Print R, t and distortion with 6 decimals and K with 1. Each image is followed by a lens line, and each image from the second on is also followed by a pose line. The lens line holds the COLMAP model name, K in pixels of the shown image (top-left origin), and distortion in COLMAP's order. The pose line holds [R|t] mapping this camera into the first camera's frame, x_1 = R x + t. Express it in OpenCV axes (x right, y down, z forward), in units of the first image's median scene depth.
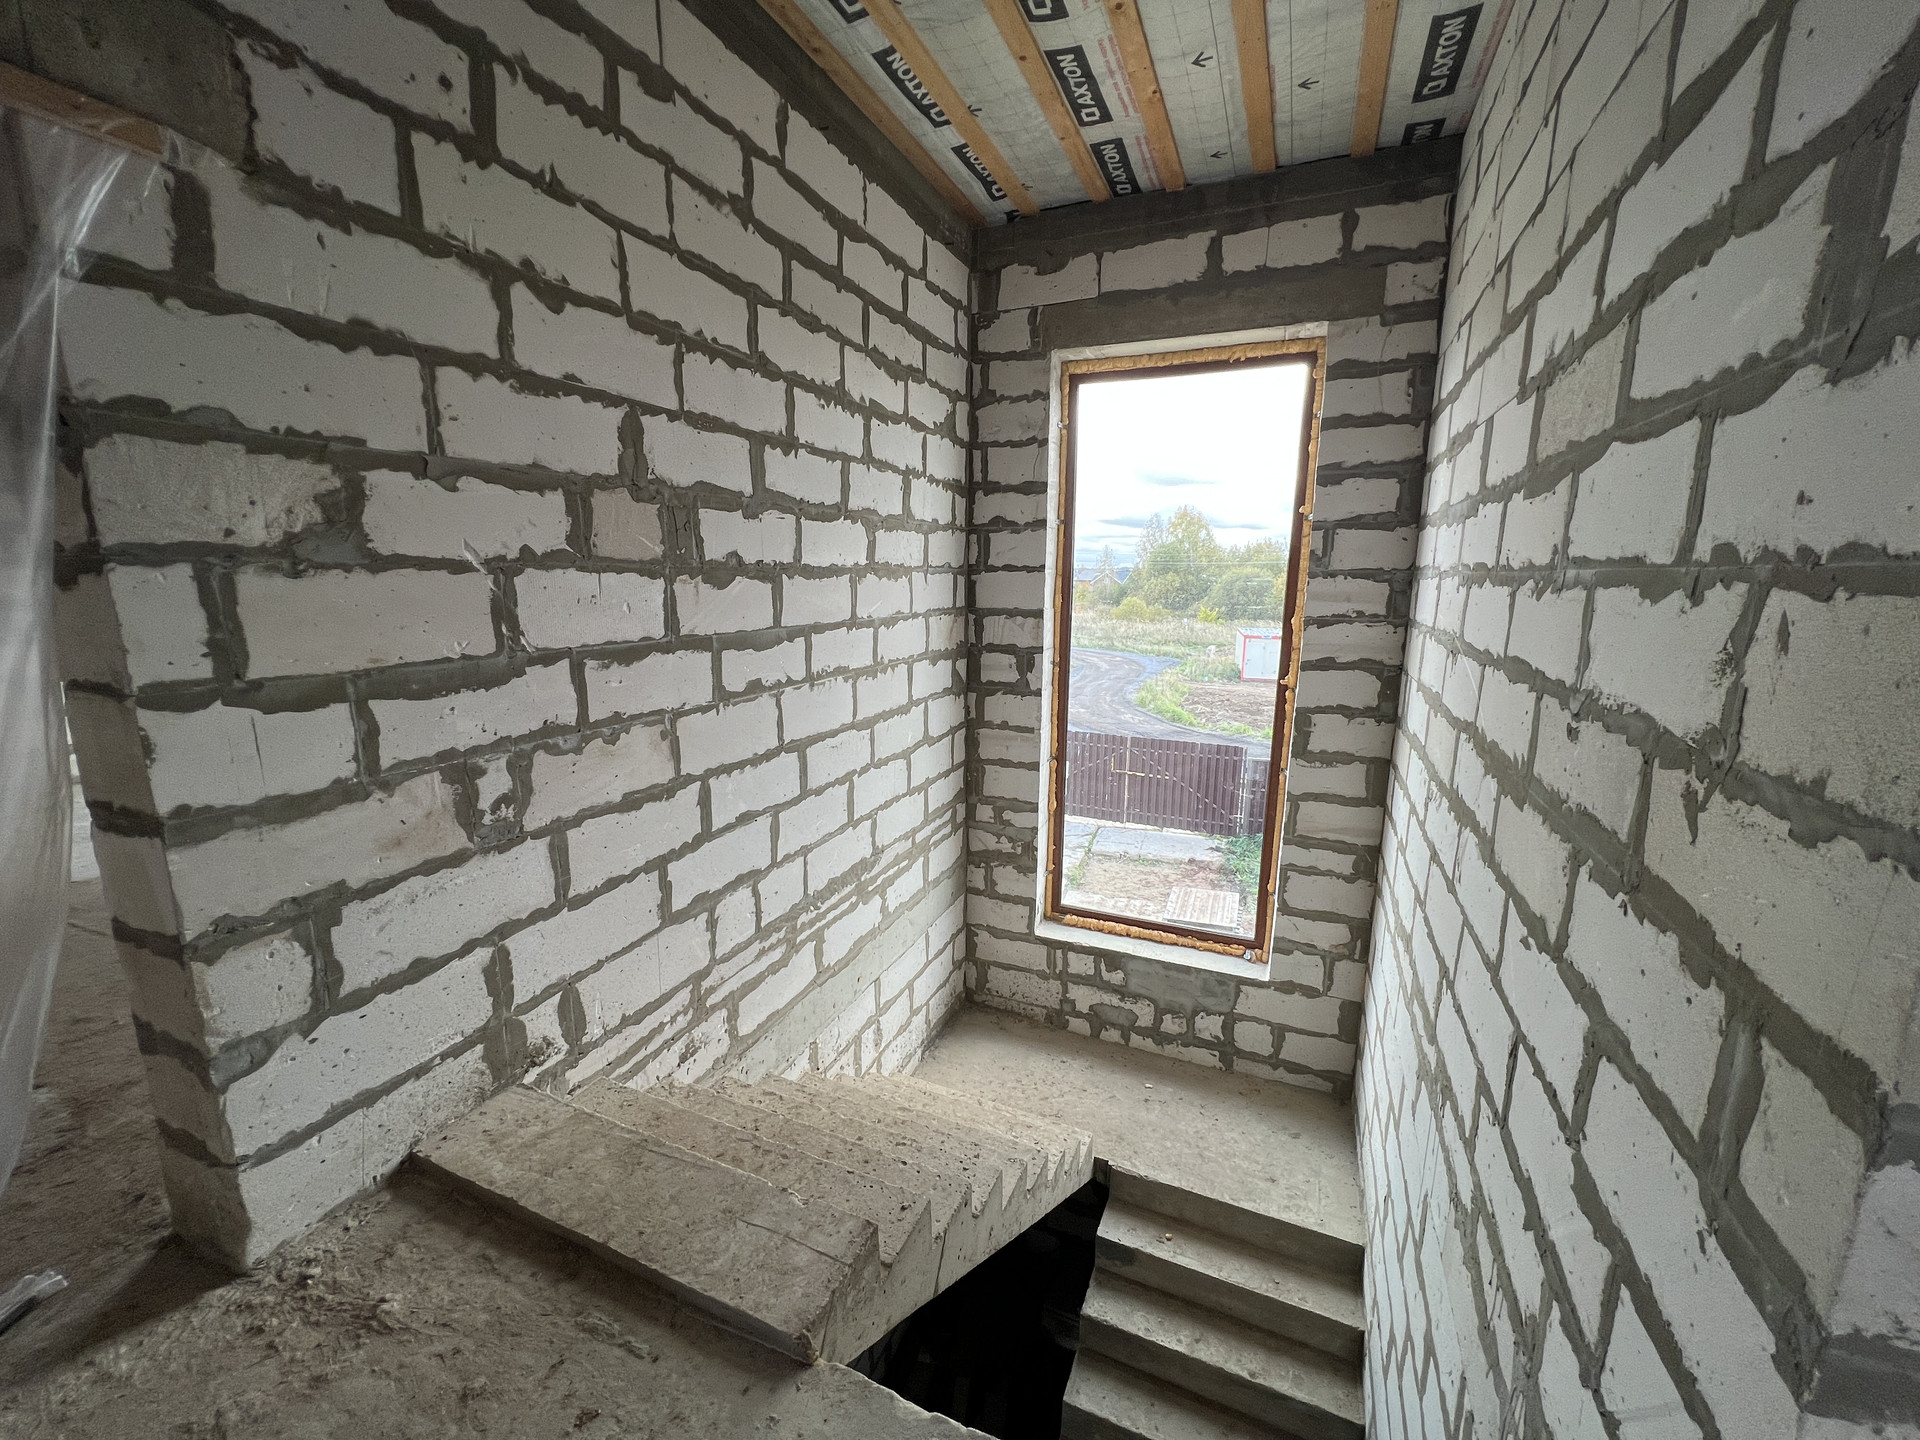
lens RADIAL K [[773.4, 0, 964.6], [0, 773.4, 721.9], [0, 0, 1]] dist [-0.001790, 0.000814]
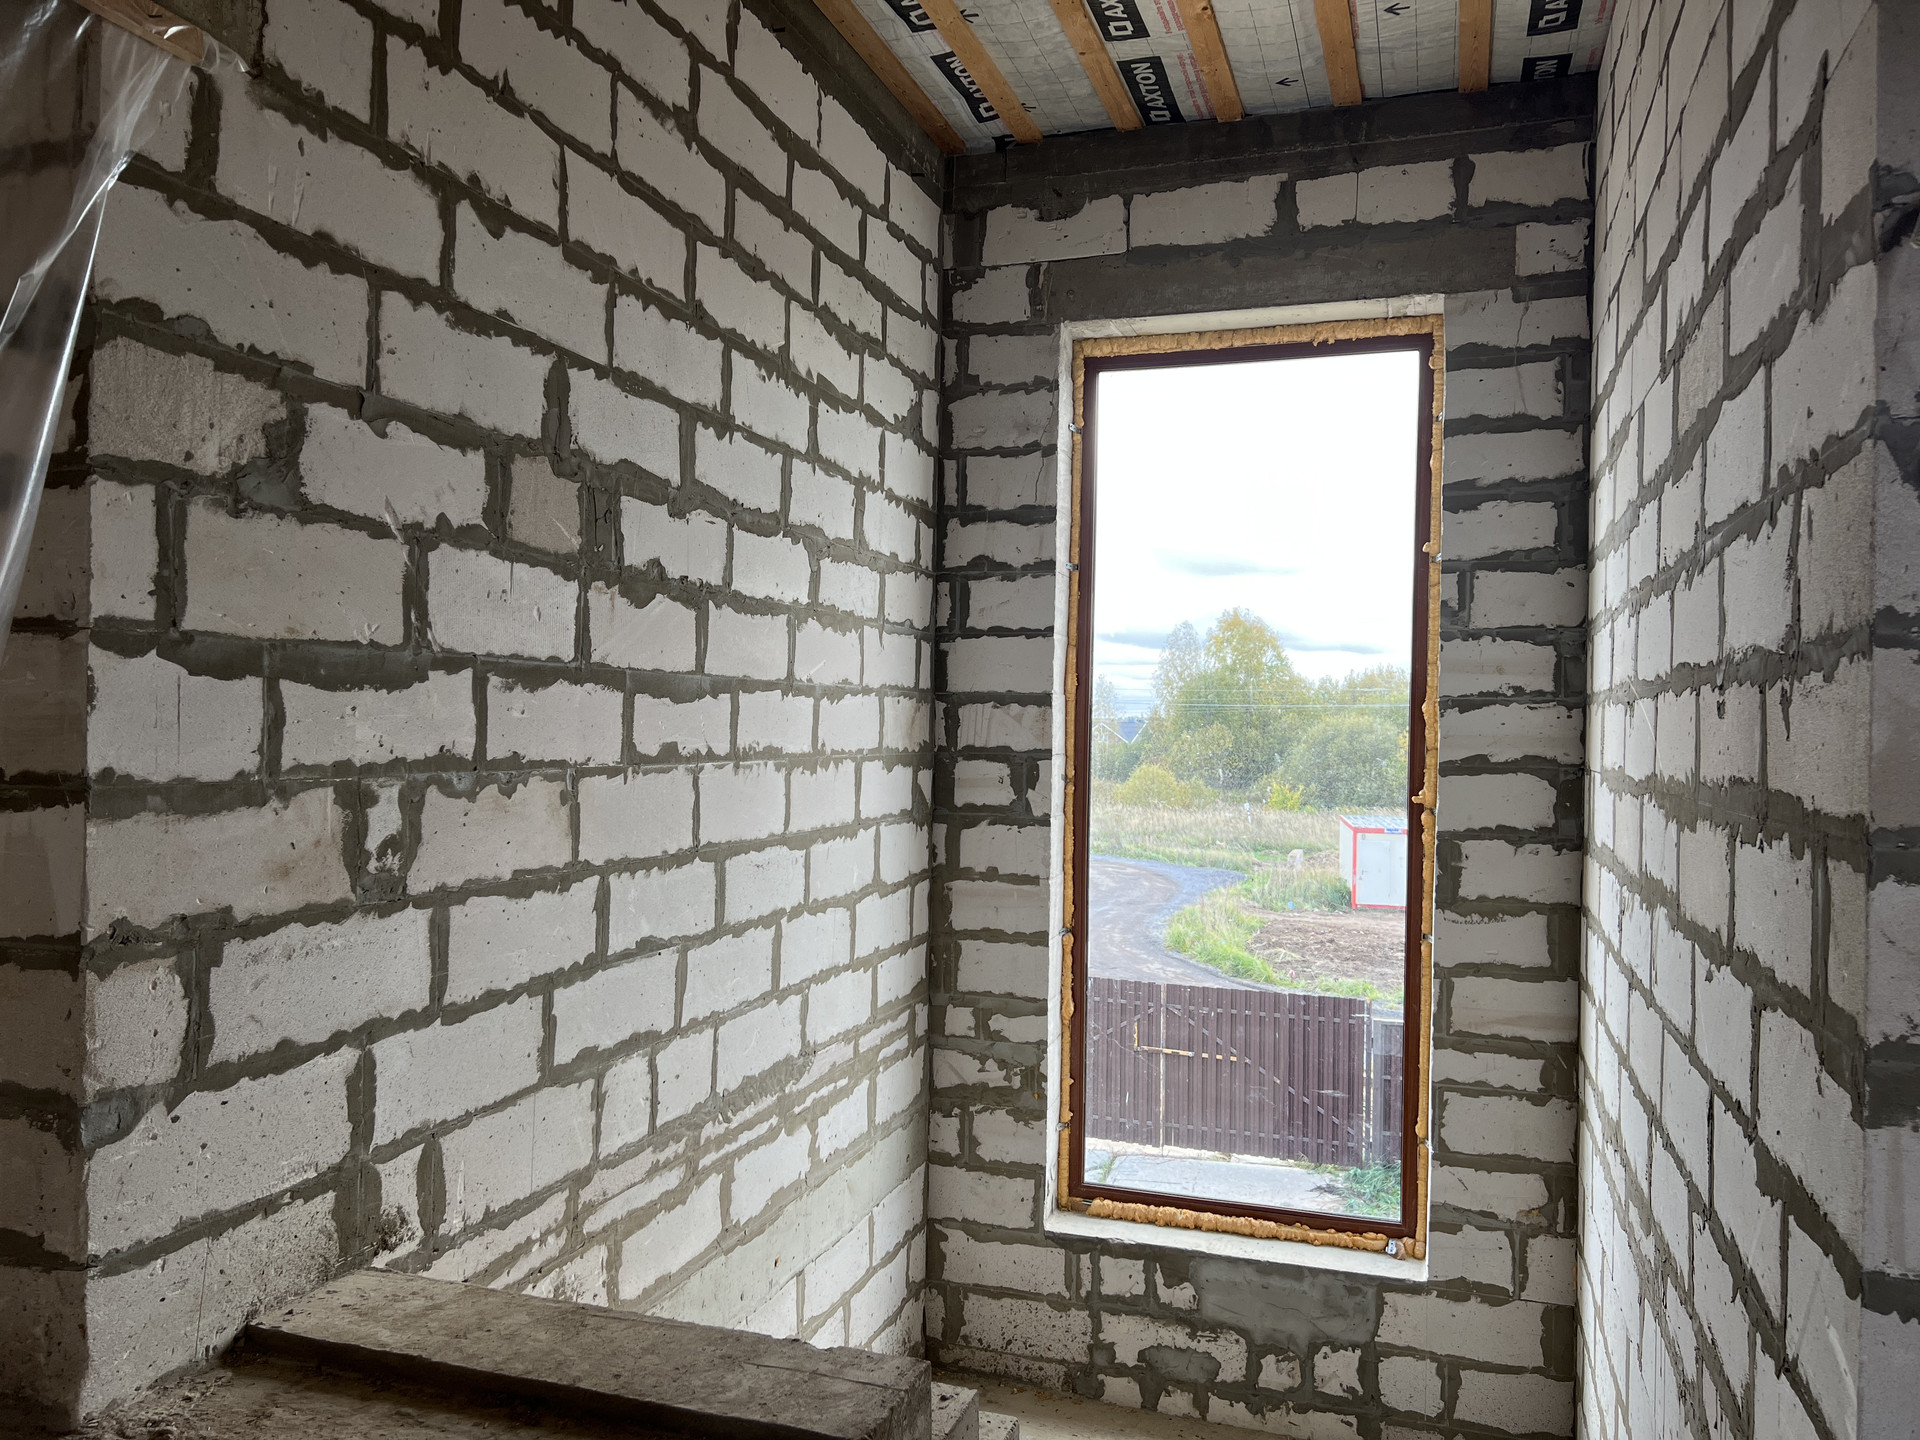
lens RADIAL K [[1455.1, 0, 970.4], [0, 1455.1, 722.9], [0, 0, 1]] dist [0.060068, -0.062931]
pose [[0.995927, 0.009980, 0.089607, -0.104626], [0.007411, 0.981430, -0.191678, 0.156303], [-0.089856, 0.191562, 0.977359, -0.261961]]
